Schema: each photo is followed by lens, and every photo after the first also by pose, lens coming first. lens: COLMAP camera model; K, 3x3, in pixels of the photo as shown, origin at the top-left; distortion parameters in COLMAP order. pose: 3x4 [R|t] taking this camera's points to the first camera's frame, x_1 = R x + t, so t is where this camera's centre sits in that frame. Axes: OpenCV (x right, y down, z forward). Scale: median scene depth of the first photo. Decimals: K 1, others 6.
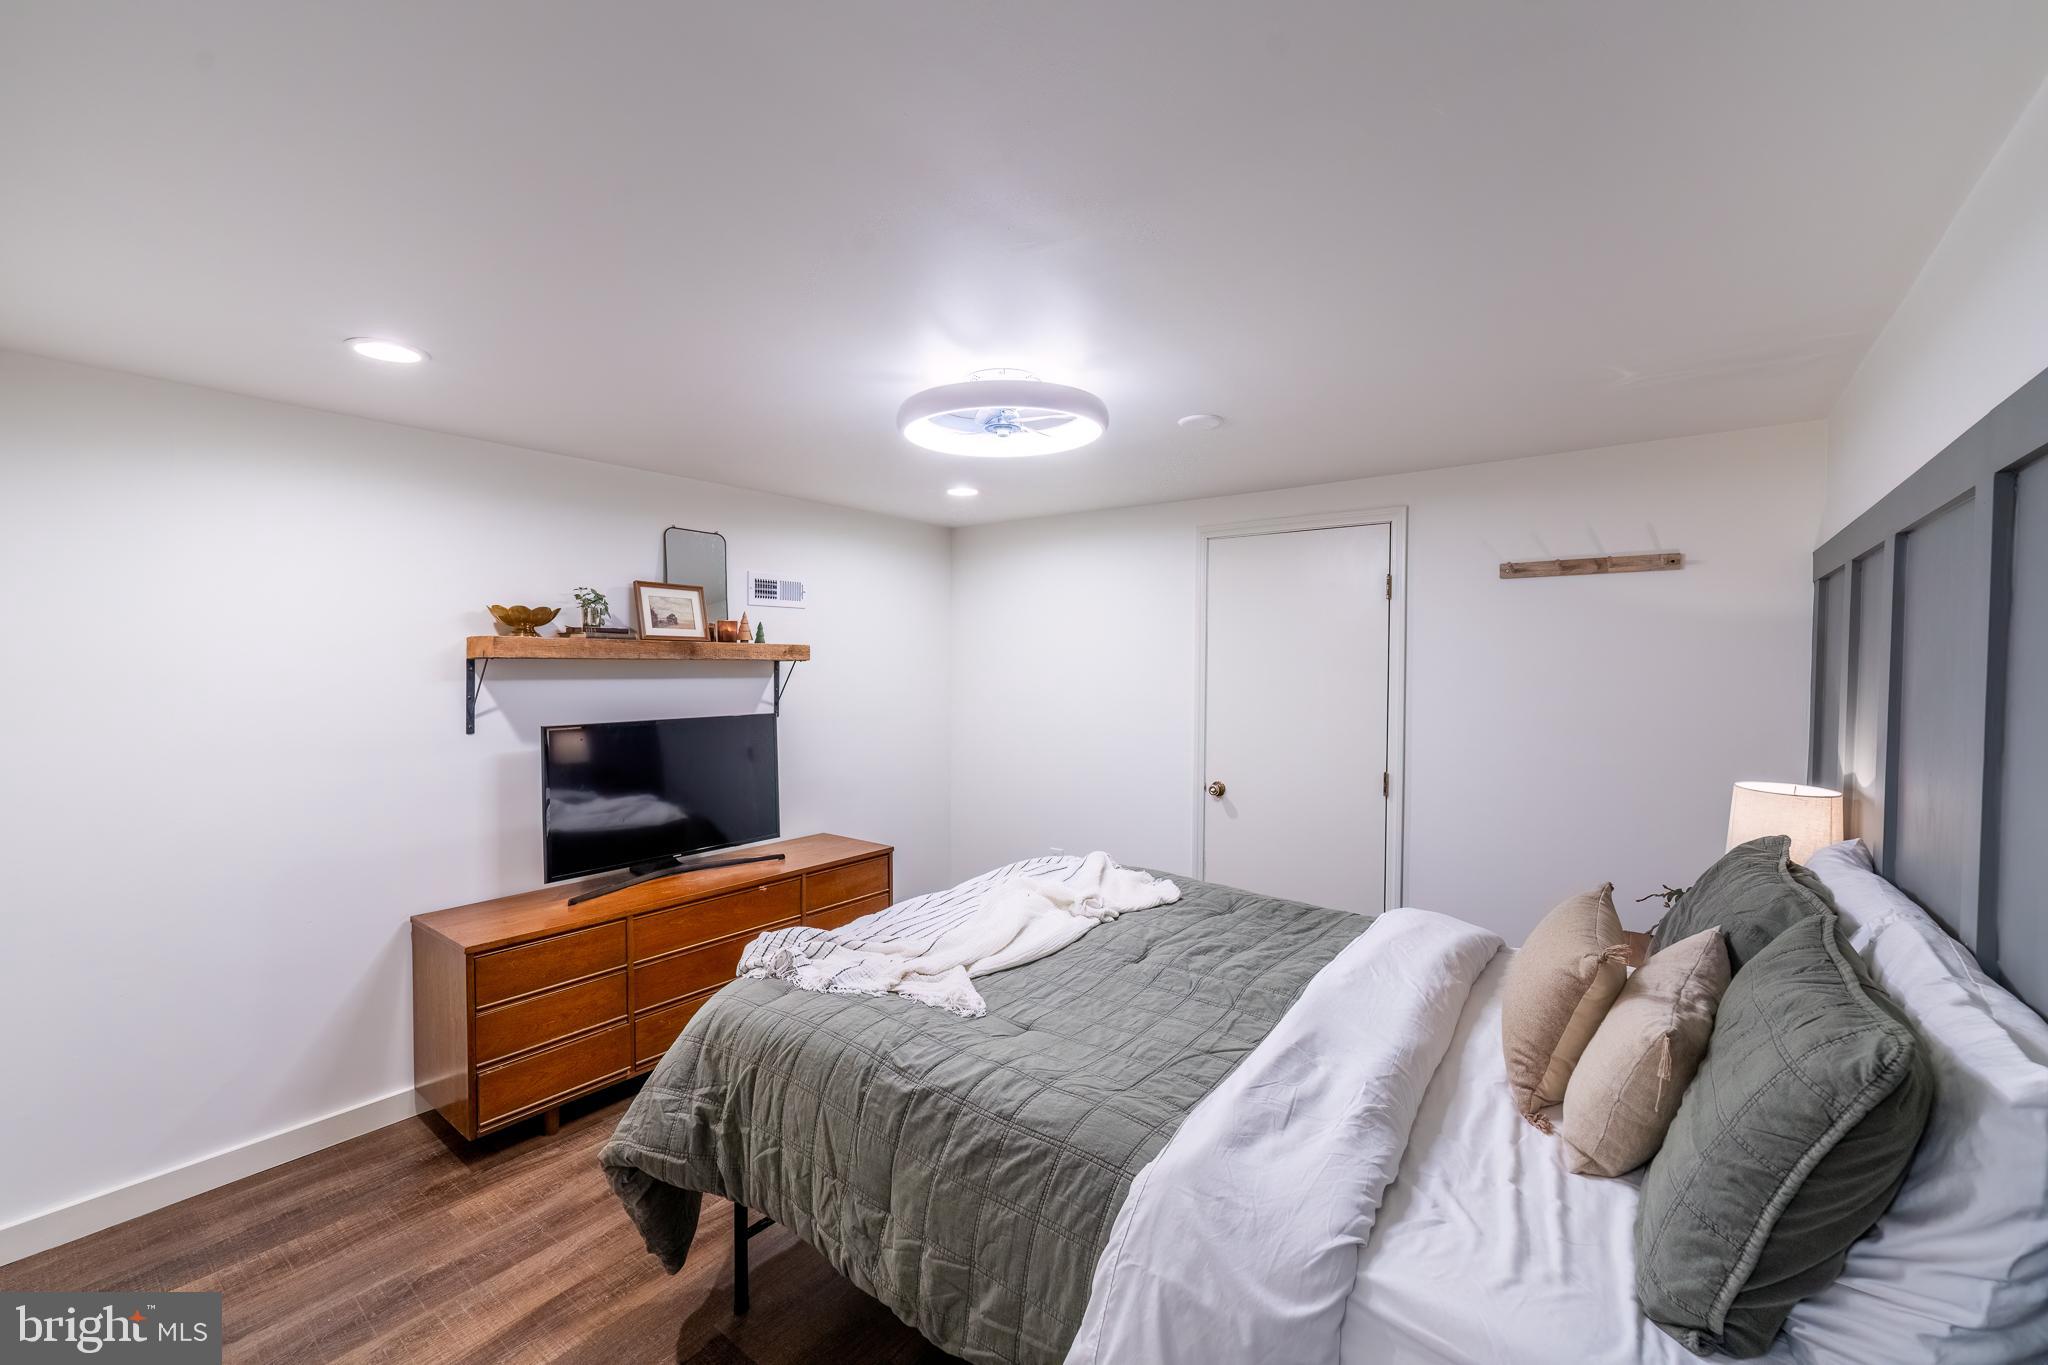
lens RADIAL K [[833.1, 0, 1013.6], [0, 833.1, 680.3], [0, 0, 1]] dist [0.002288, -0.000433]
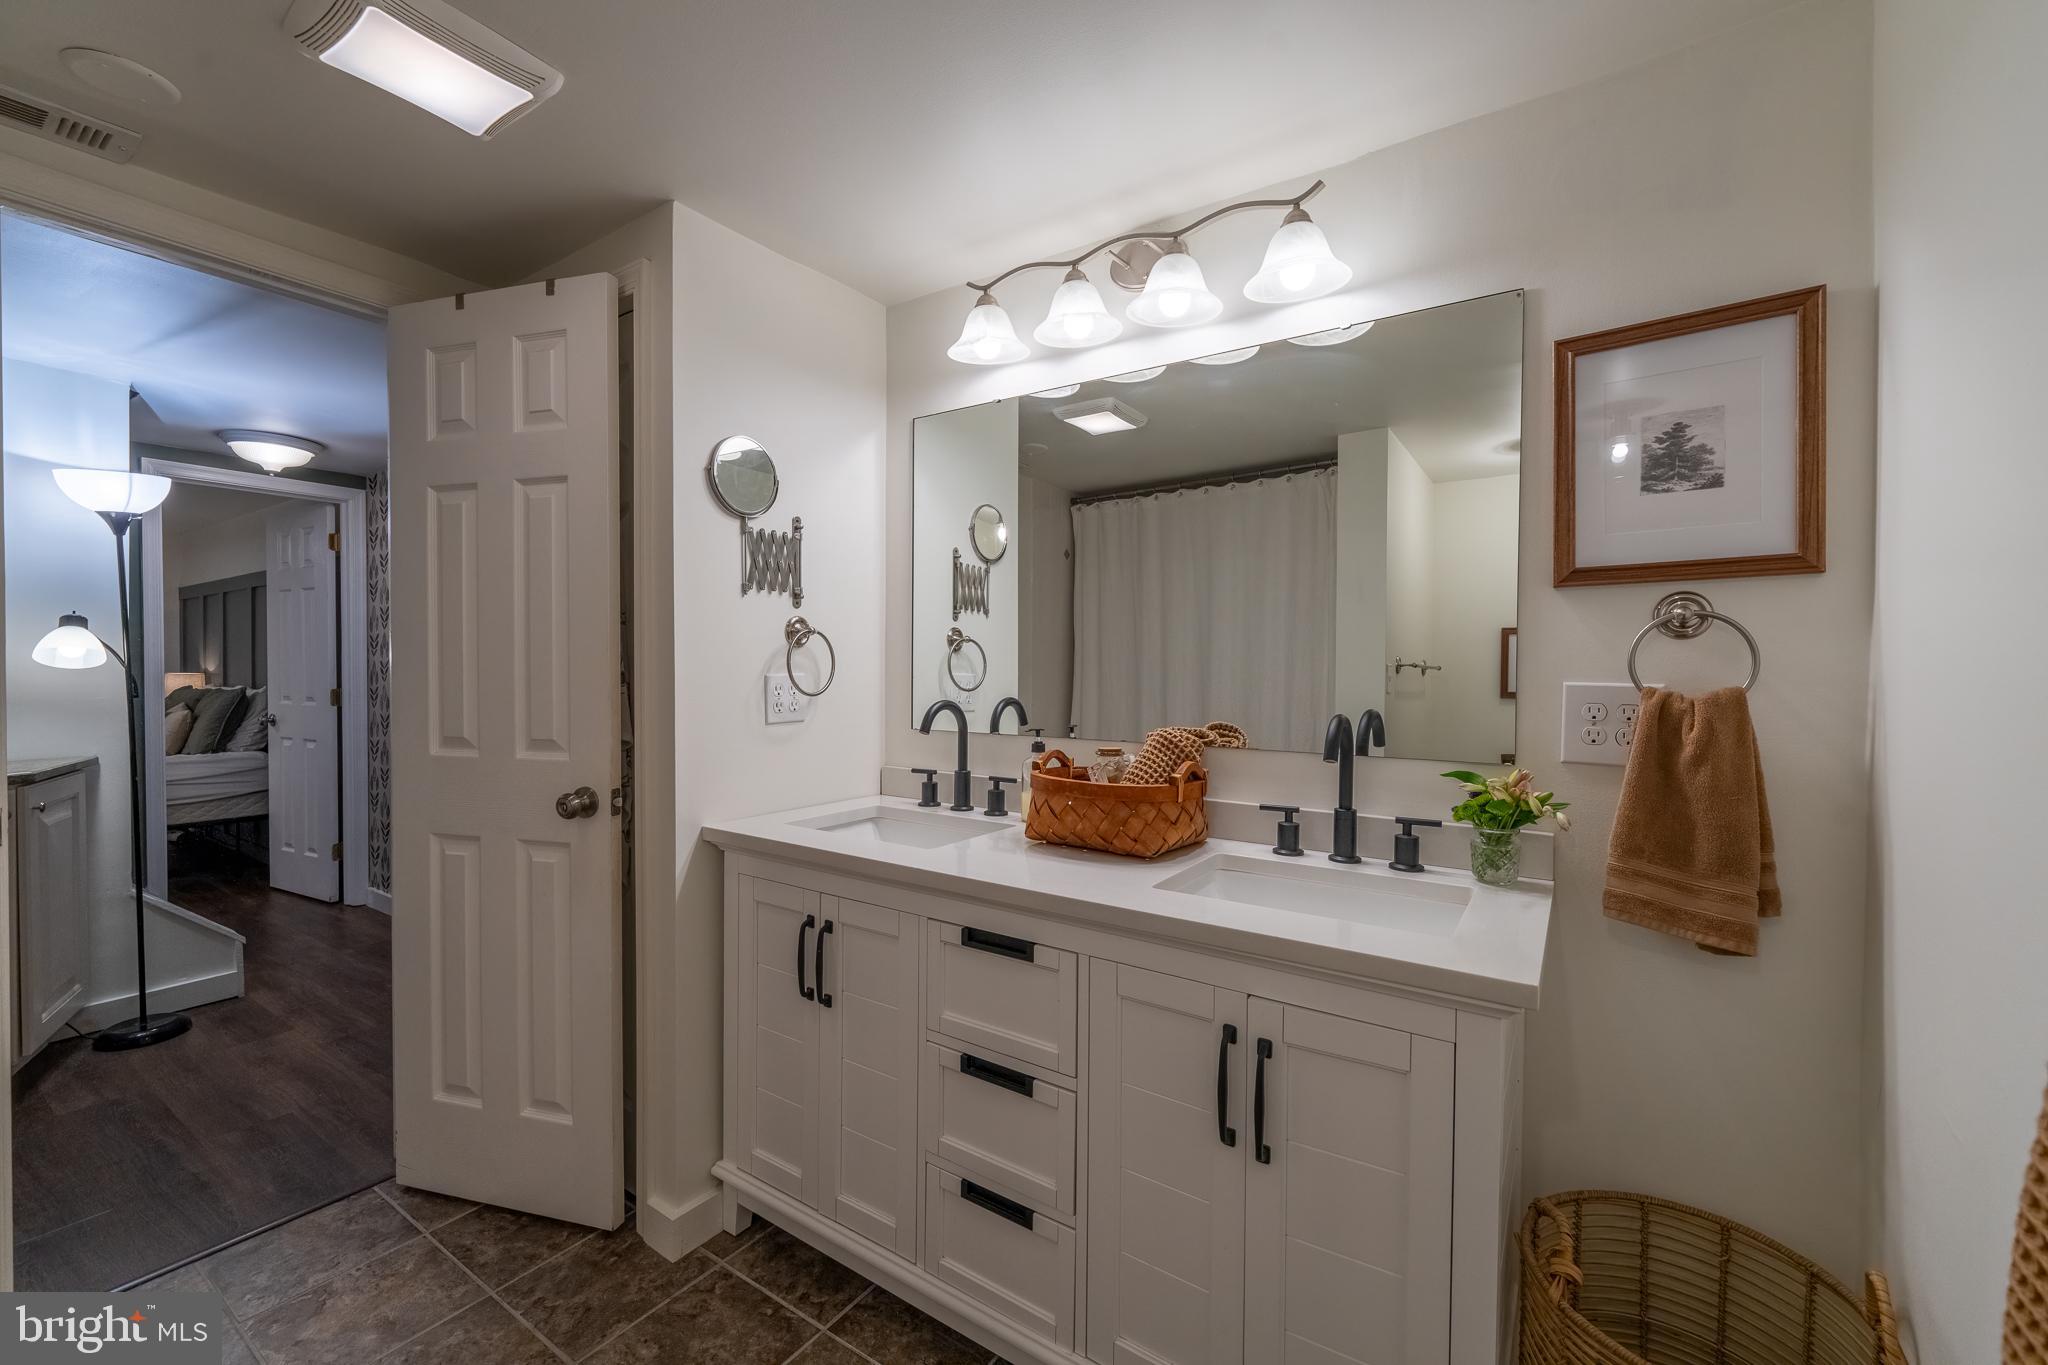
lens RADIAL K [[833.1, 0, 1025.4], [0, 833.1, 678.5], [0, 0, 1]] dist [0.002288, -0.000433]
pose [[-0.071826, -0.012532, 0.997338, -2.397454], [0.025706, 0.999566, 0.014412, 0.200677], [-0.997086, 0.026673, -0.071473, -1.875093]]
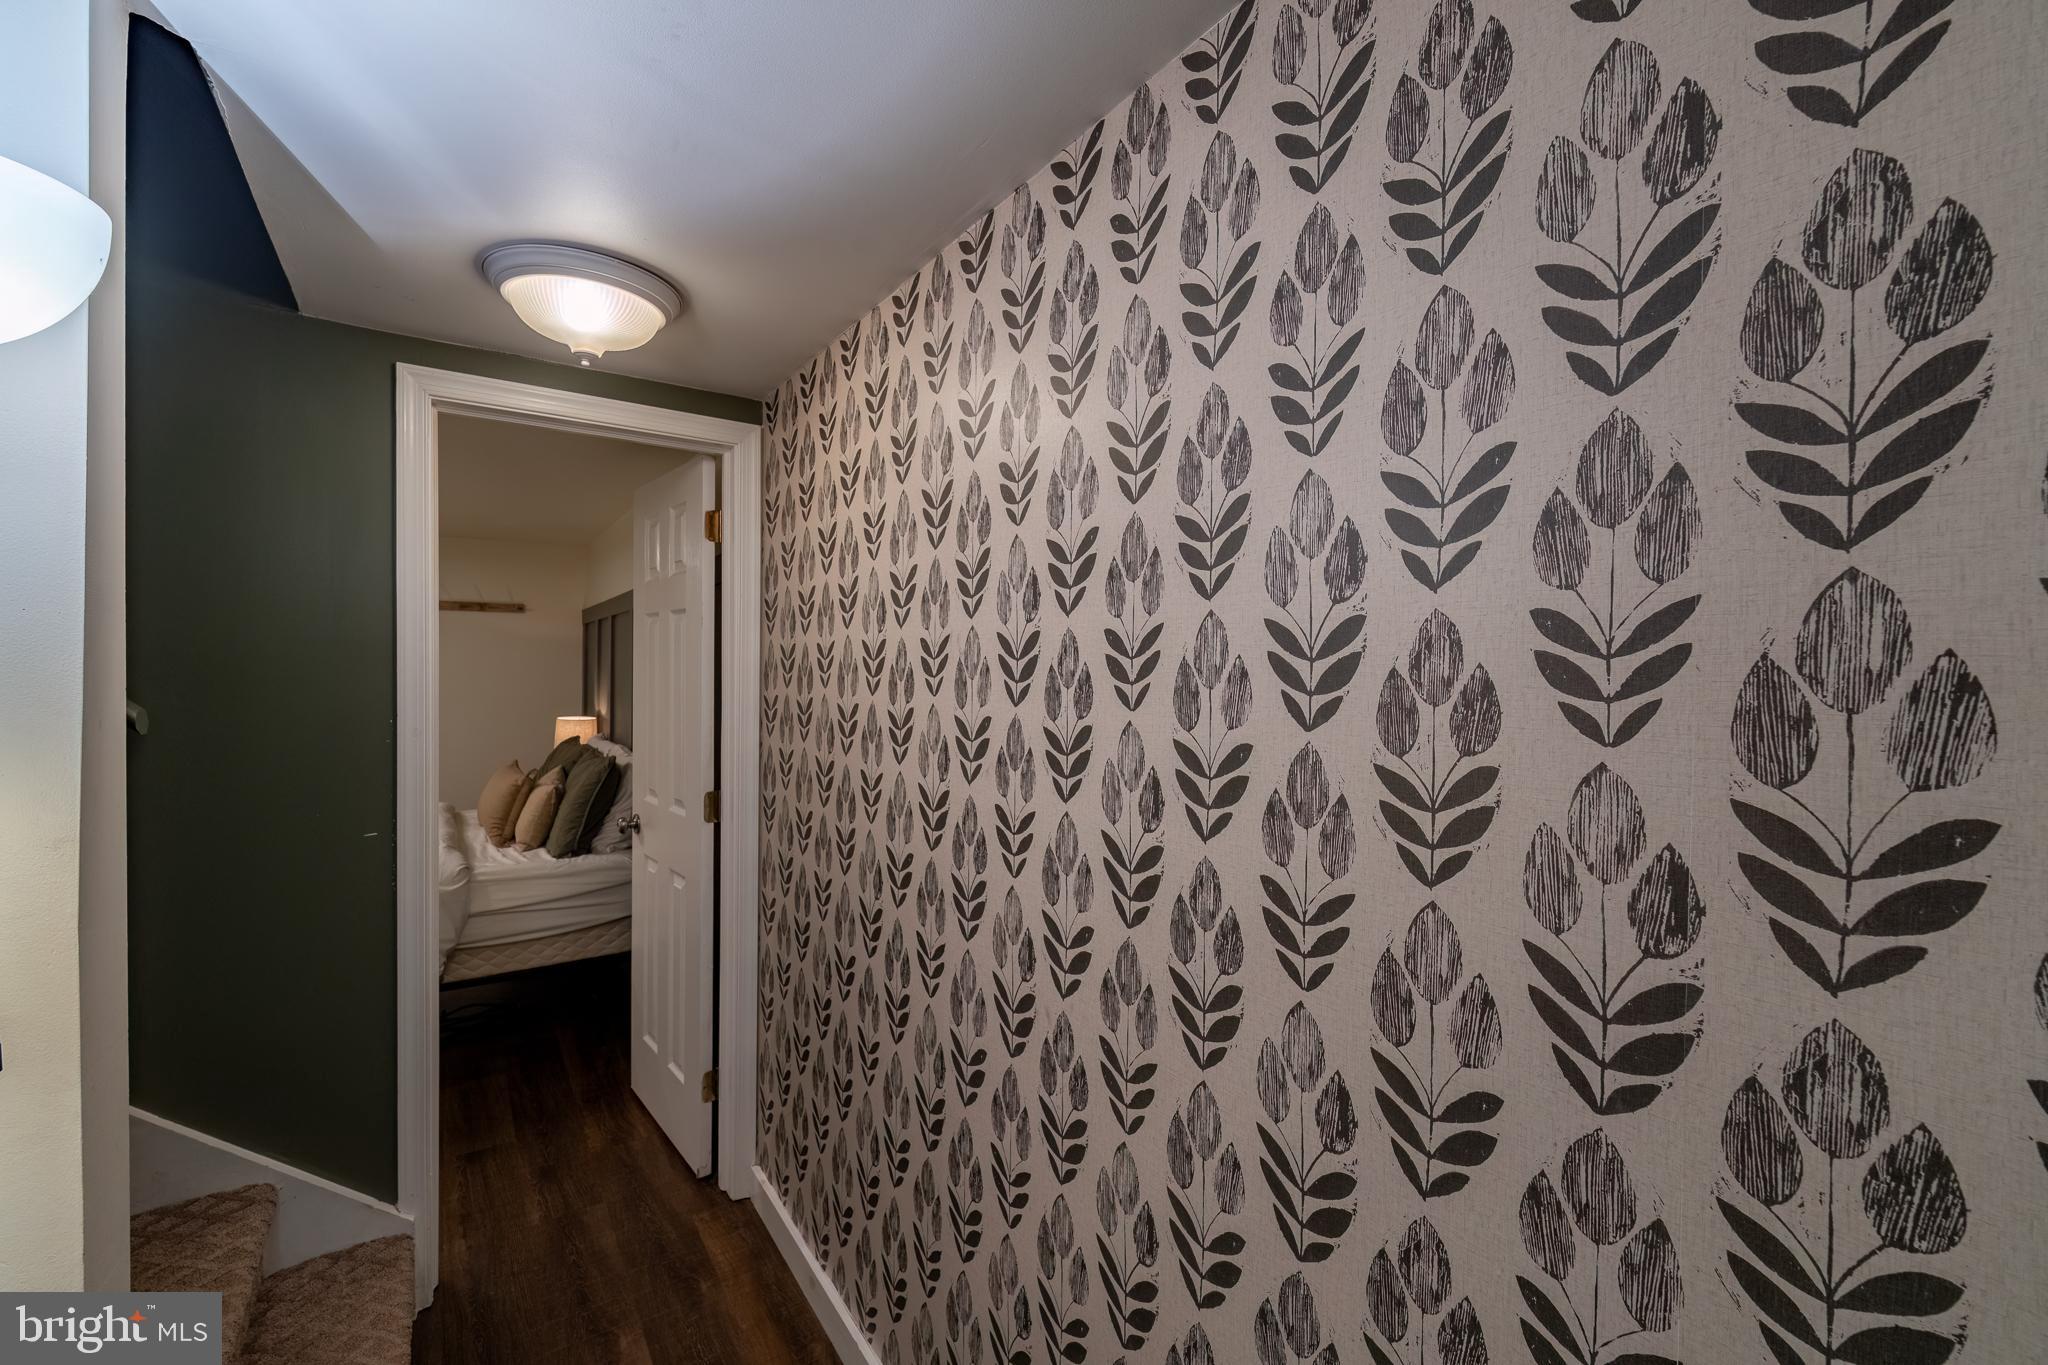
lens RADIAL K [[833.1, 0, 1013.1], [0, 833.1, 671.1], [0, 0, 1]] dist [0.002288, -0.000433]
pose [[0.306181, 0.000044, 0.951973, -0.988230], [0.016472, 0.999850, -0.005344, 0.038012], [-0.951831, 0.017317, 0.306134, -0.939880]]
